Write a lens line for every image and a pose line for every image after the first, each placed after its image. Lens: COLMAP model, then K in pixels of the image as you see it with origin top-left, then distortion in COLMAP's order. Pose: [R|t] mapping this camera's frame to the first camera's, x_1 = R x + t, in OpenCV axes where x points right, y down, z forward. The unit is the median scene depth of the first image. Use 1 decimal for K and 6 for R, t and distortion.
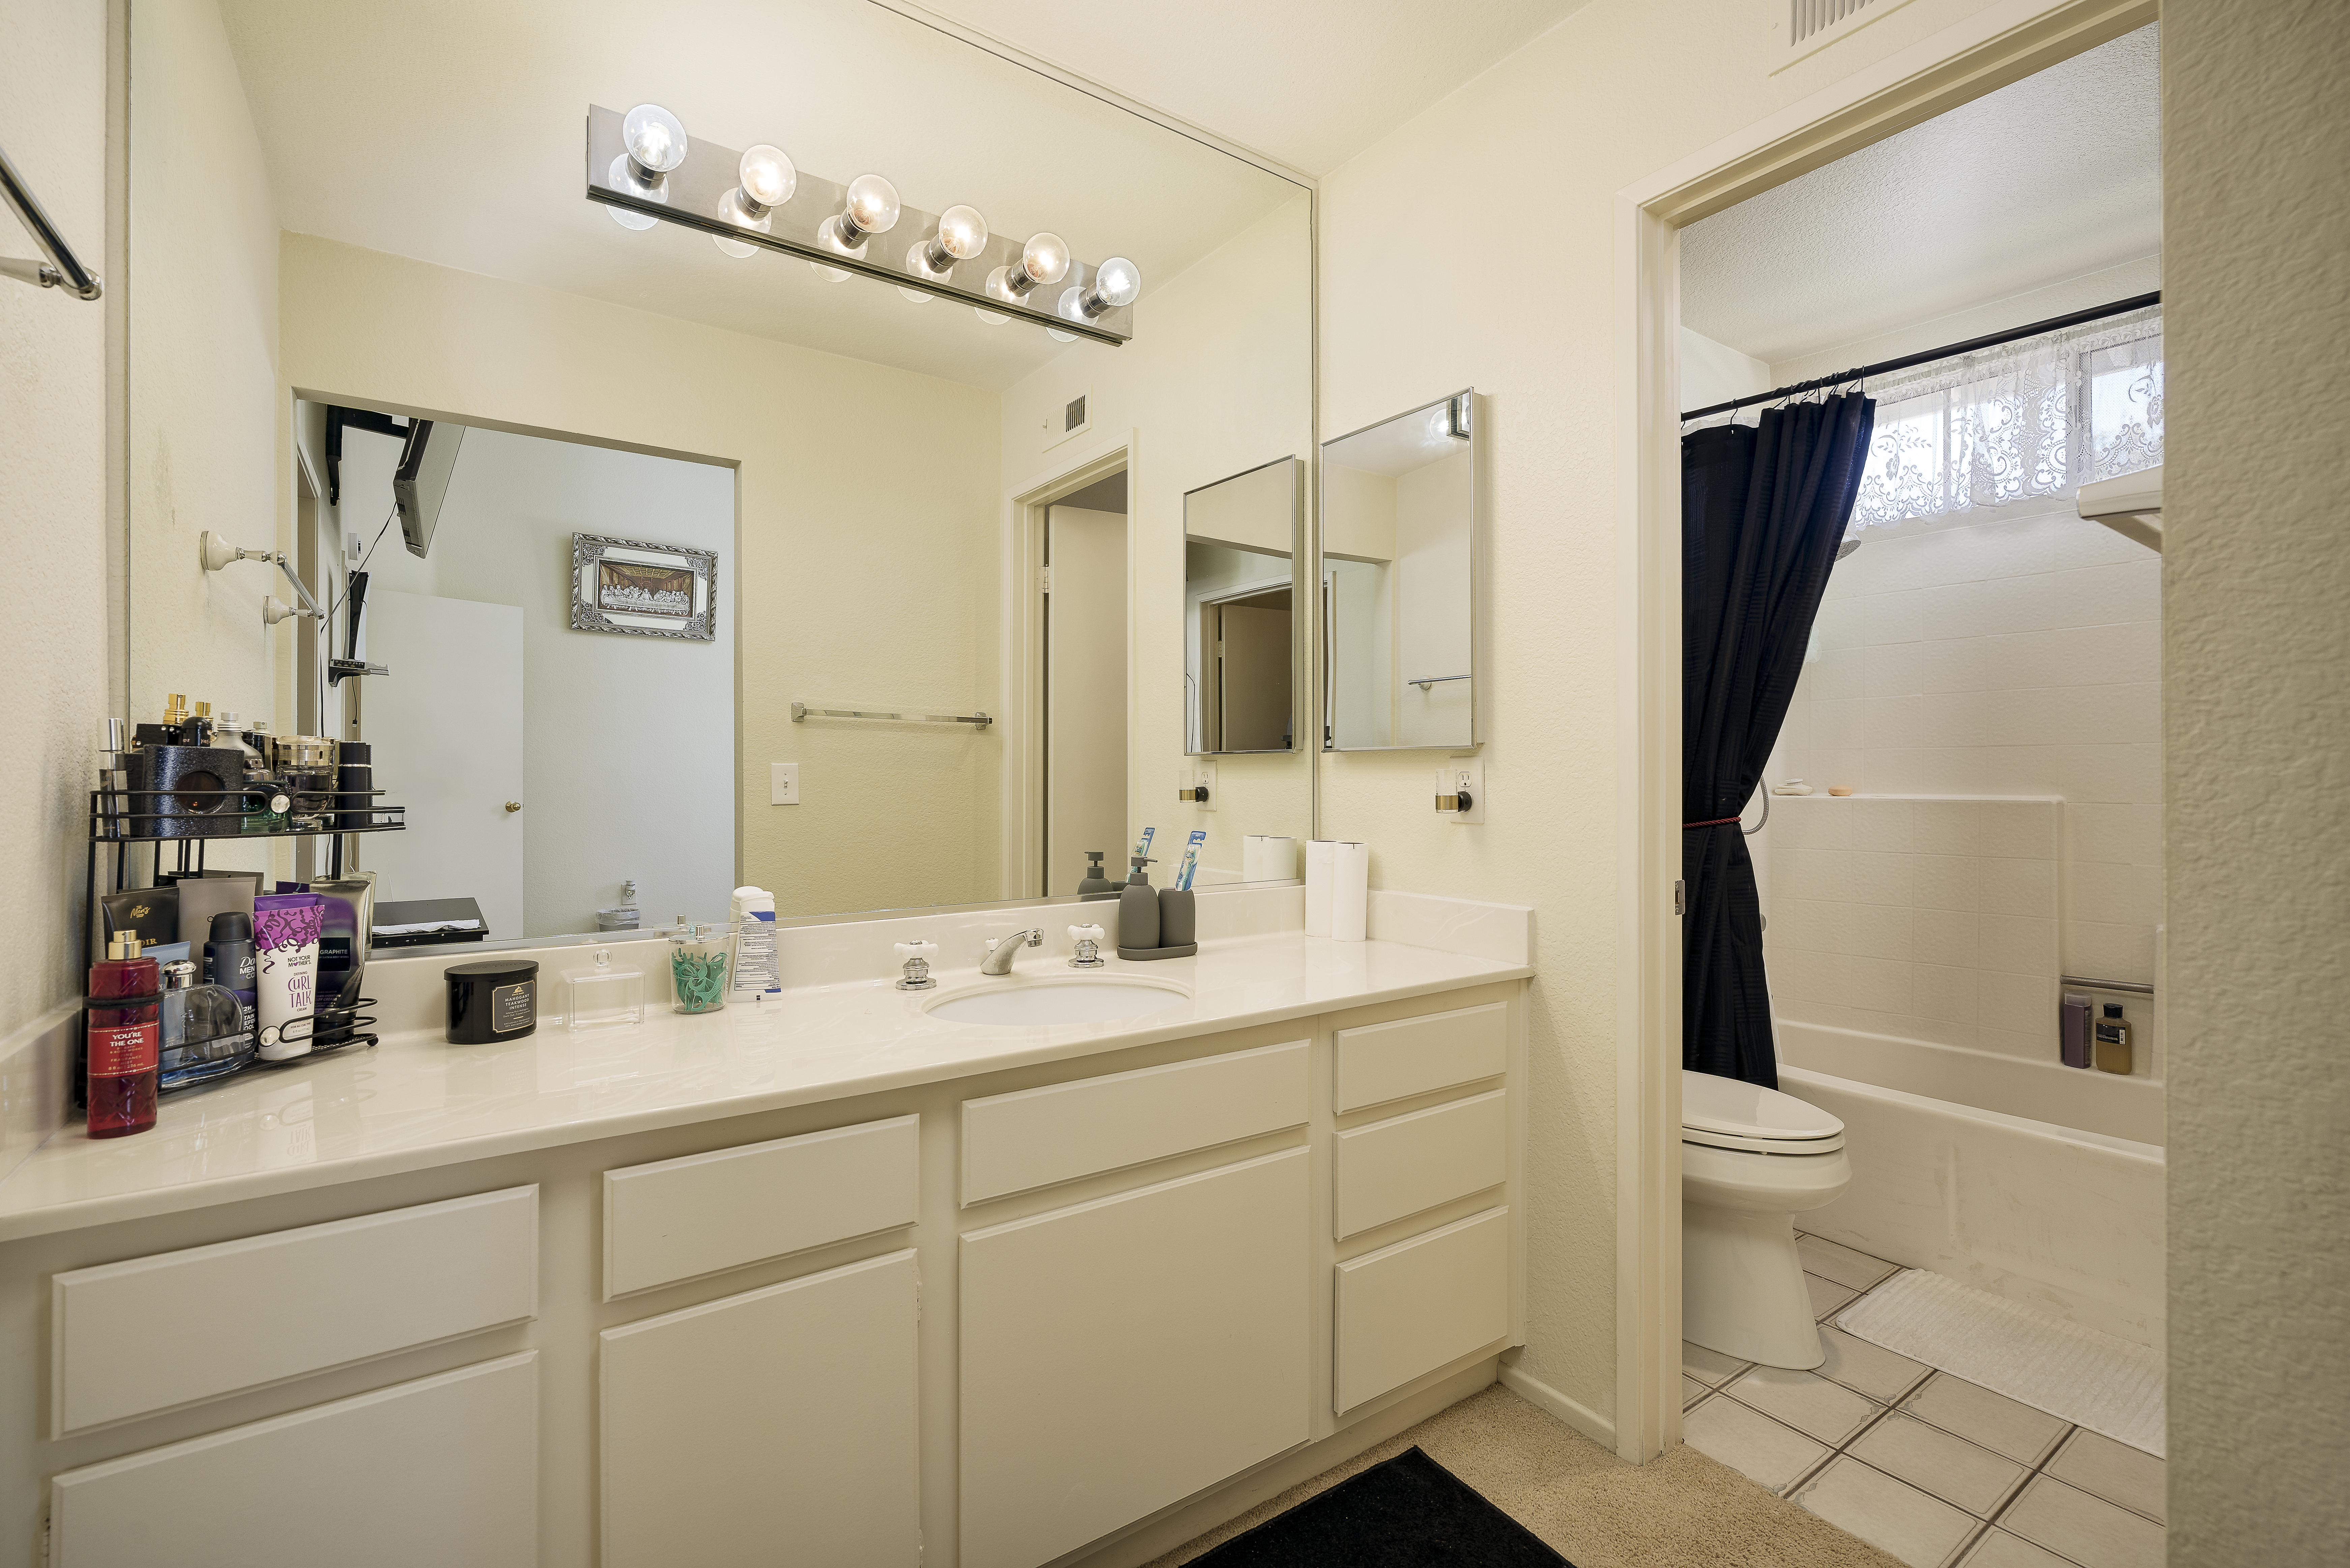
lens RADIAL K [[1049.3, 0, 1191.6], [0, 1049.3, 767.0], [0, 0, 1]] dist [0.003378, 0.000433]
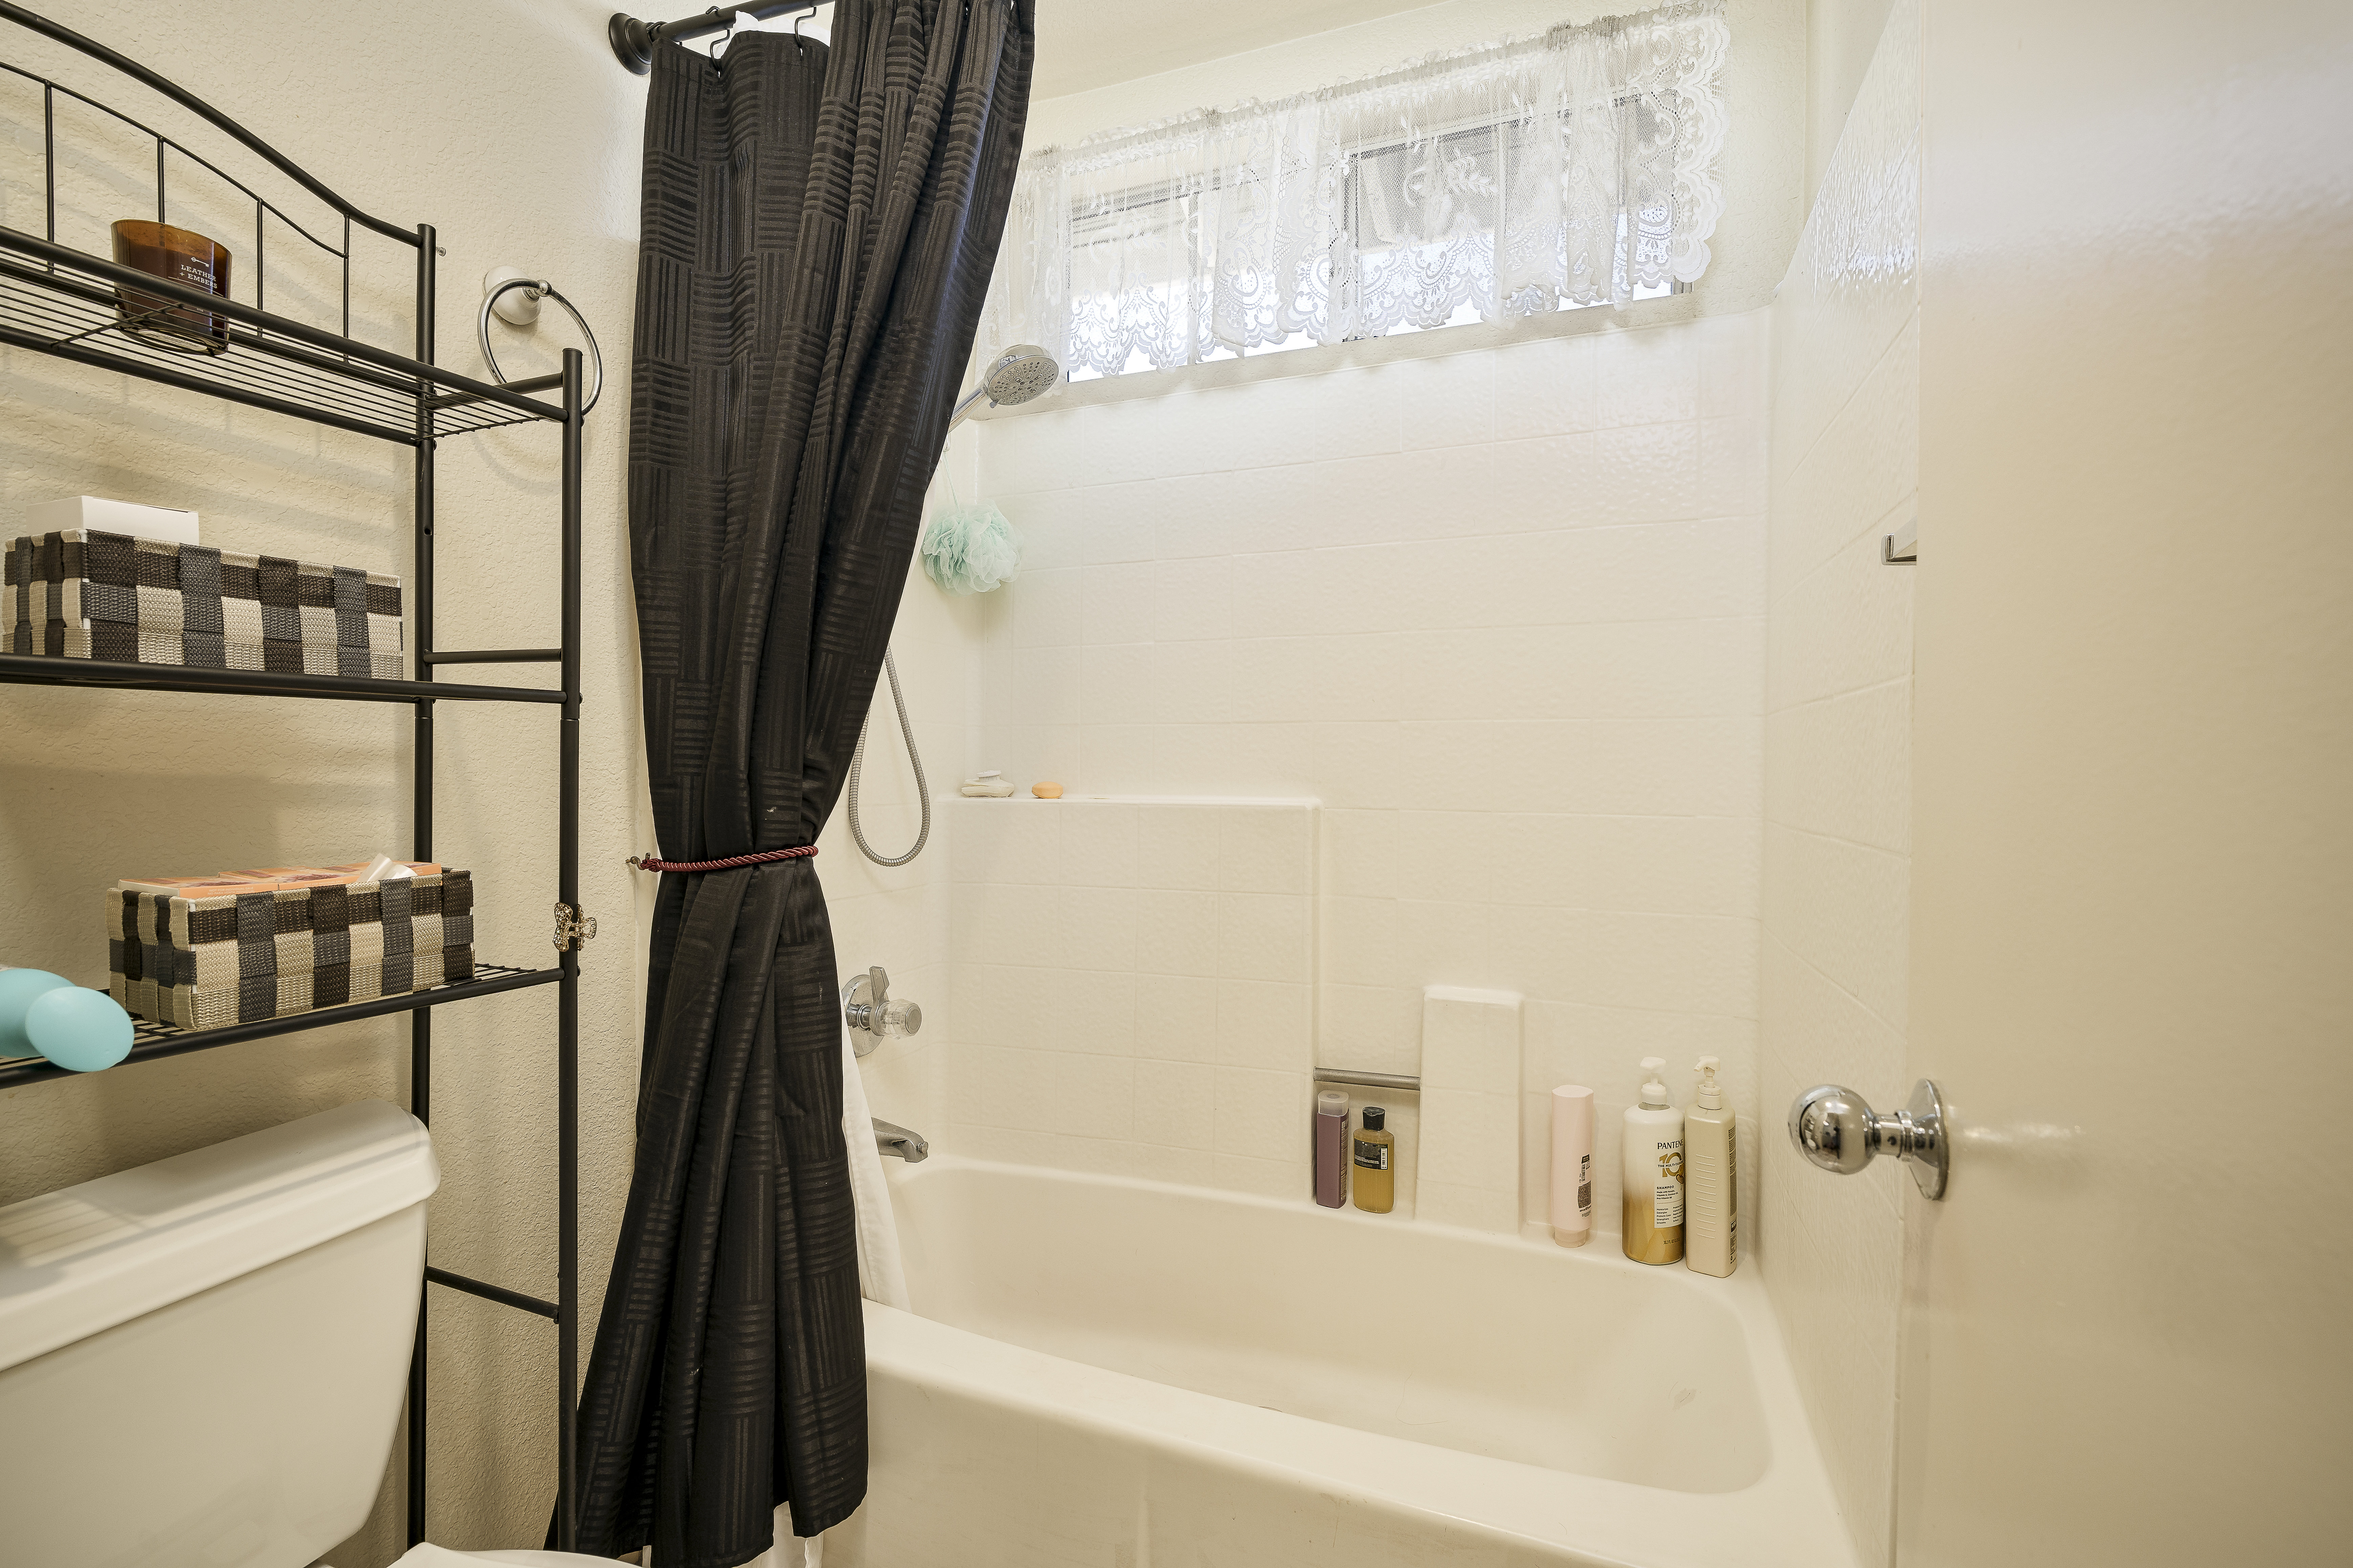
lens RADIAL K [[1050.4, 0, 1175.7], [0, 1050.4, 783.4], [0, 0, 1]] dist [0.003378, 0.000433]
pose [[0.843485, 0.002916, 0.537145, 0.427227], [-0.011702, 0.999848, 0.012948, 0.011229], [-0.537026, -0.017207, 0.843390, 0.528691]]
